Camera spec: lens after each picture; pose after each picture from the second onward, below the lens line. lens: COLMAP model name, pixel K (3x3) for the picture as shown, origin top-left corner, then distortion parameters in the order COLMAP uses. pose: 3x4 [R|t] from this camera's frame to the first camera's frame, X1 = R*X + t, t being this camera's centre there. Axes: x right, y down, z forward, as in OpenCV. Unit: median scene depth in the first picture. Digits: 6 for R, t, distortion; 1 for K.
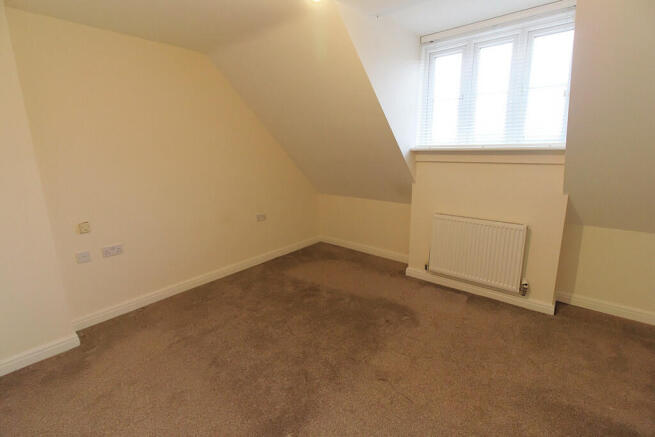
lens RADIAL K [[302.1, 0, 327.9], [0, 302.1, 208.9], [0, 0, 1]] dist [-0.001755, -0.000209]
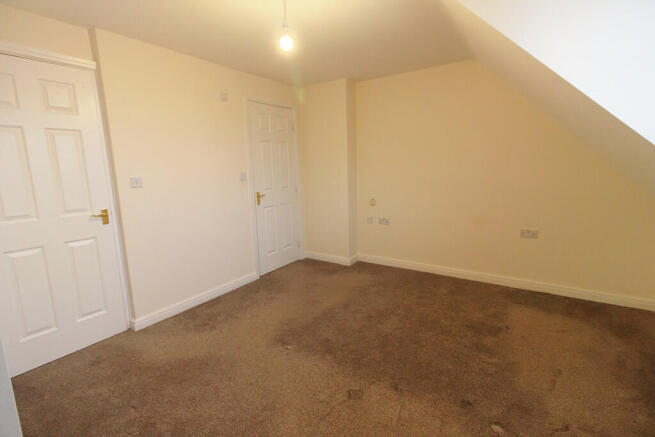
lens RADIAL K [[302.1, 0, 327.9], [0, 302.1, 208.9], [0, 0, 1]] dist [-0.001755, -0.000209]
pose [[0.102807, 0.156182, -0.982363, 0.710273], [-0.173666, 0.975246, 0.136876, -0.075439], [0.979424, 0.156531, 0.127386, 0.519918]]
